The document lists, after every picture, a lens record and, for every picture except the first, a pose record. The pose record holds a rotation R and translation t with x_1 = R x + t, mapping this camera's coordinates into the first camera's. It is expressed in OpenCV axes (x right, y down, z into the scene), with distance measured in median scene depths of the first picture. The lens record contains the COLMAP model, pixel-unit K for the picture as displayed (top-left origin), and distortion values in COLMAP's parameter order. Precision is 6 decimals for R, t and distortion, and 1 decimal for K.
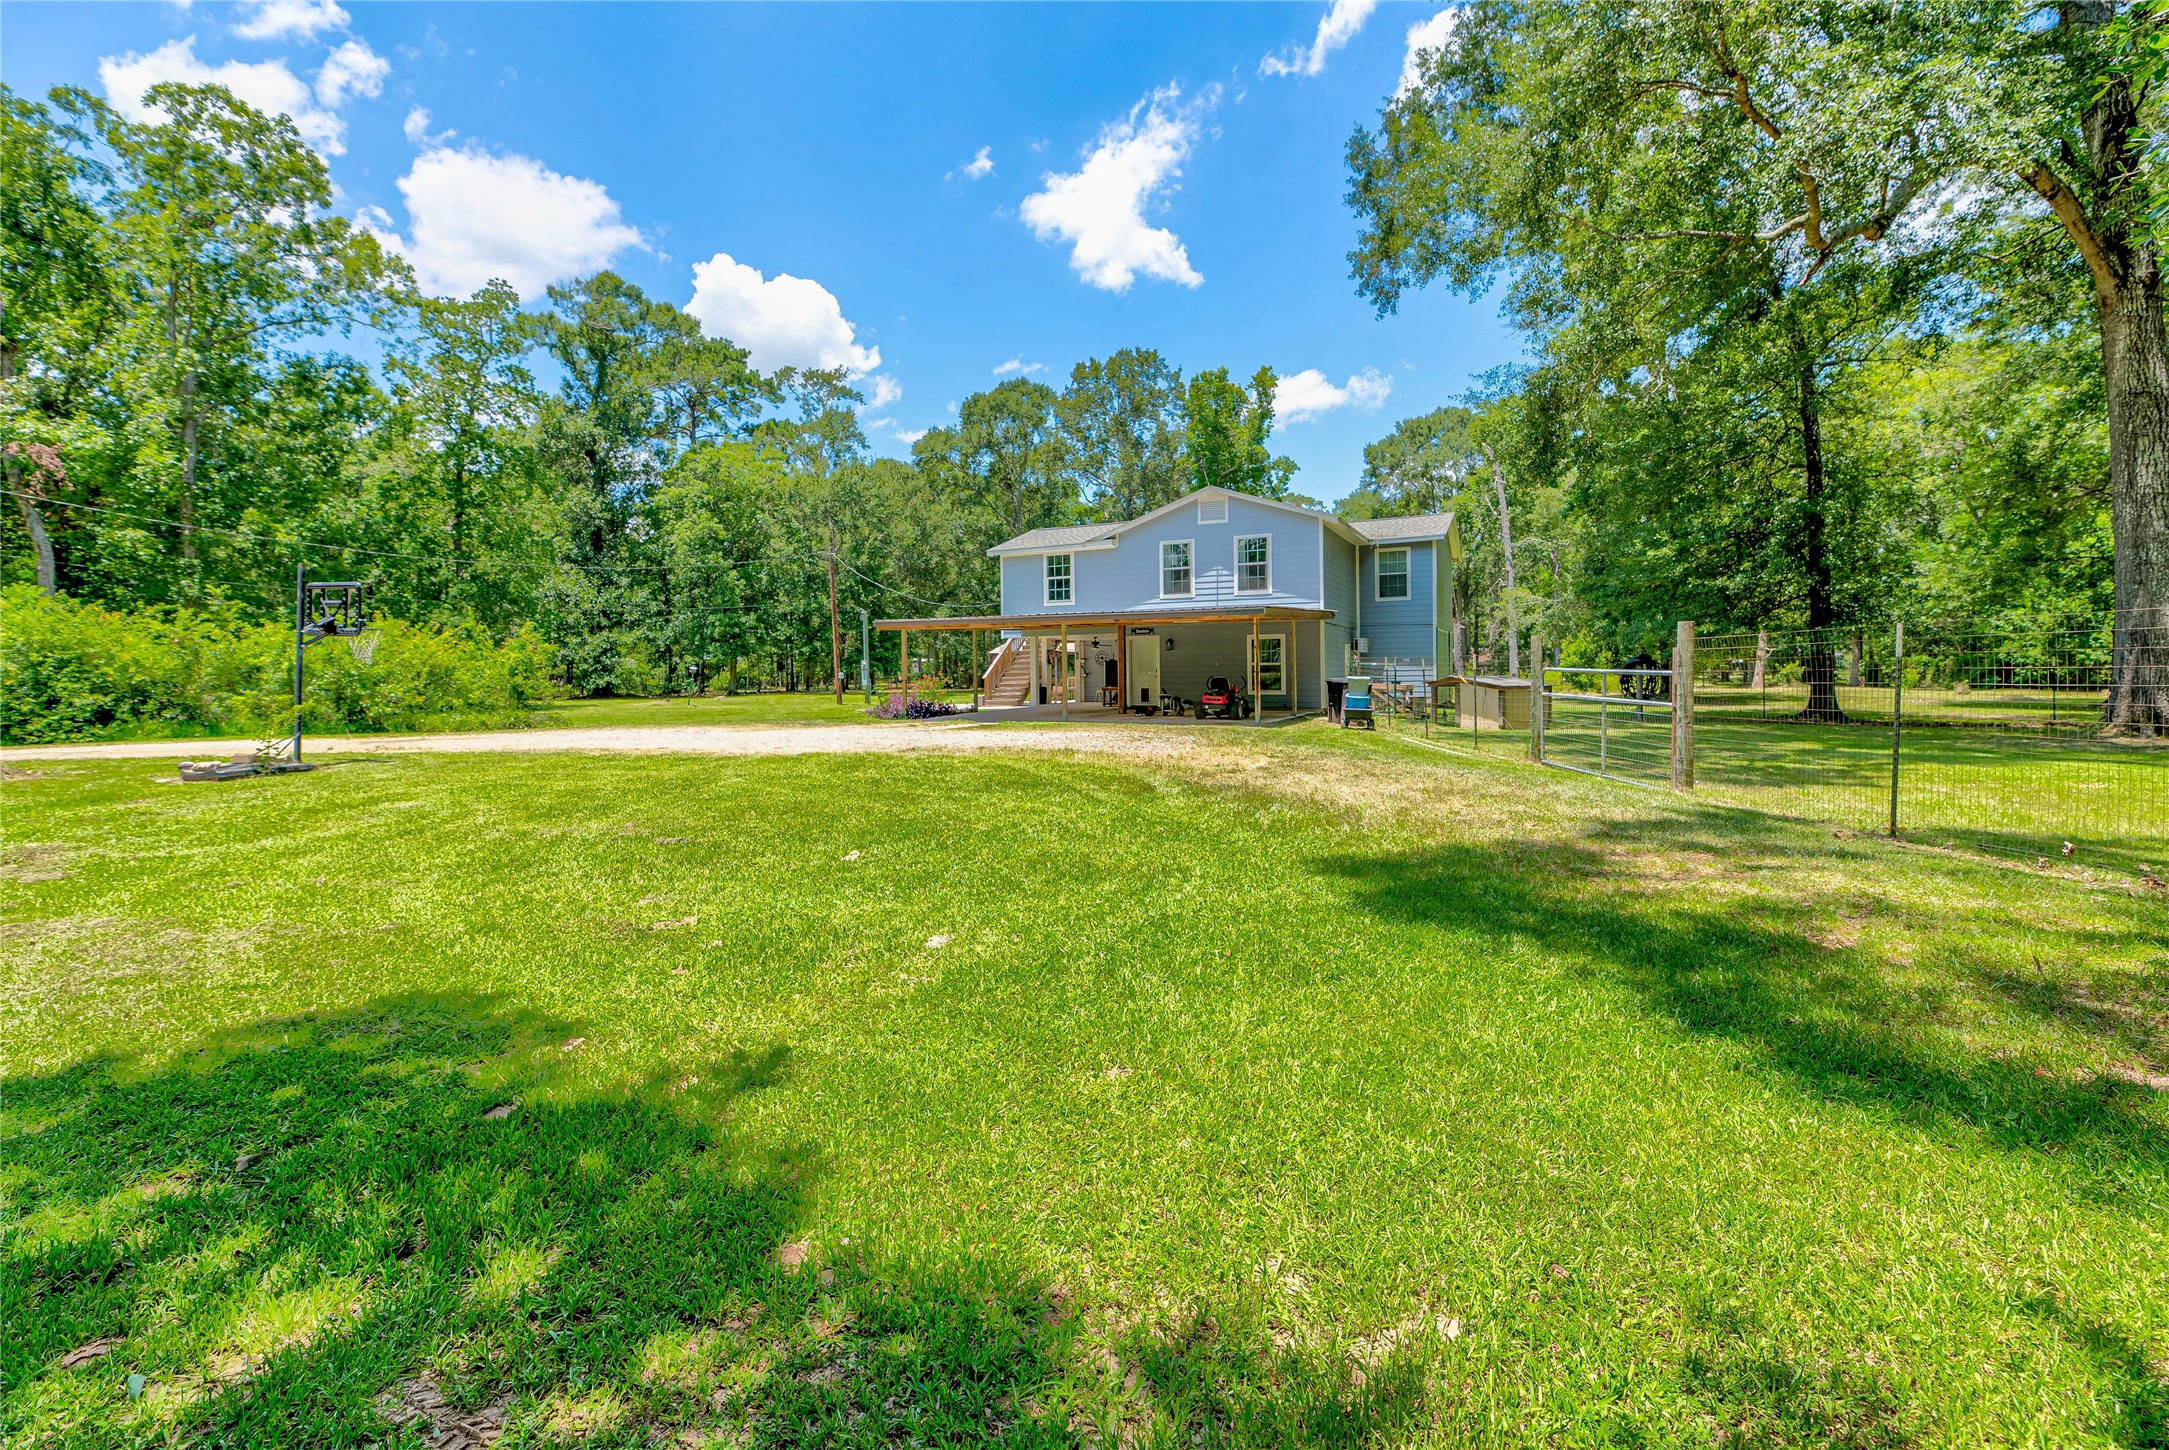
lens RADIAL K [[963.0, 0, 1092.4], [0, 963.0, 674.8], [0, 0, 1]] dist [0.012811, 0.000047]
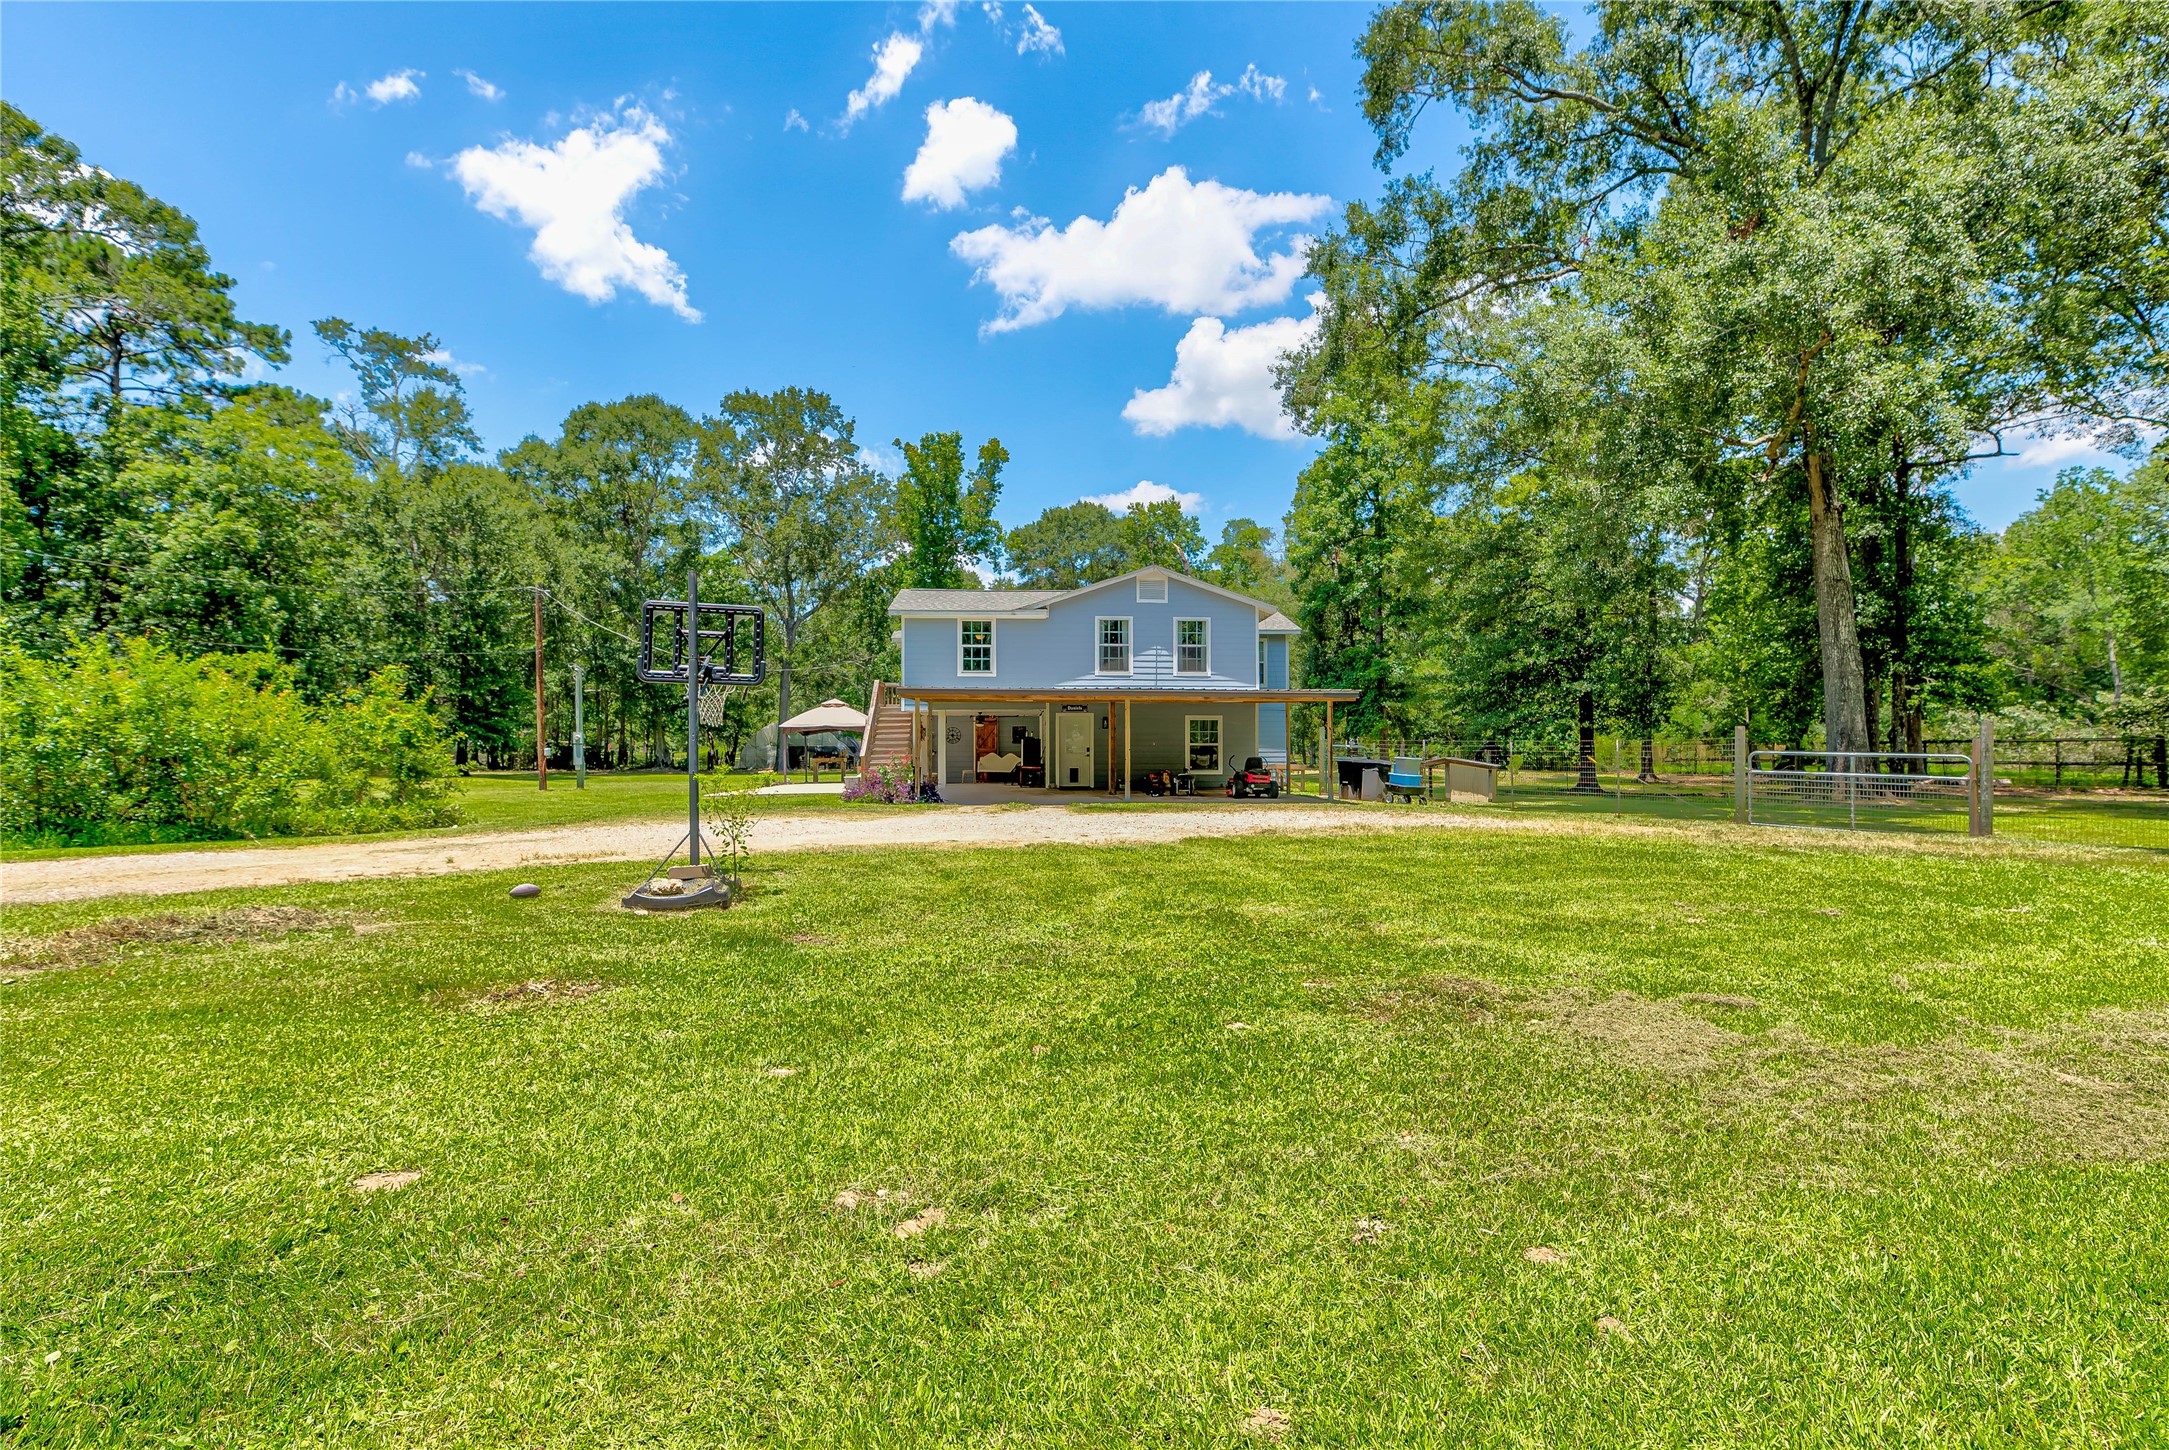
lens RADIAL K [[1002.0, 0, 1137.0], [0, 1002.0, 736.1], [0, 0, 1]] dist [0.010333, -0.000090]
pose [[0.852172, 0.018080, 0.522950, -0.220697], [-0.007352, 0.999718, -0.022581, 0.002180], [-0.523211, 0.015398, 0.852064, 0.066031]]
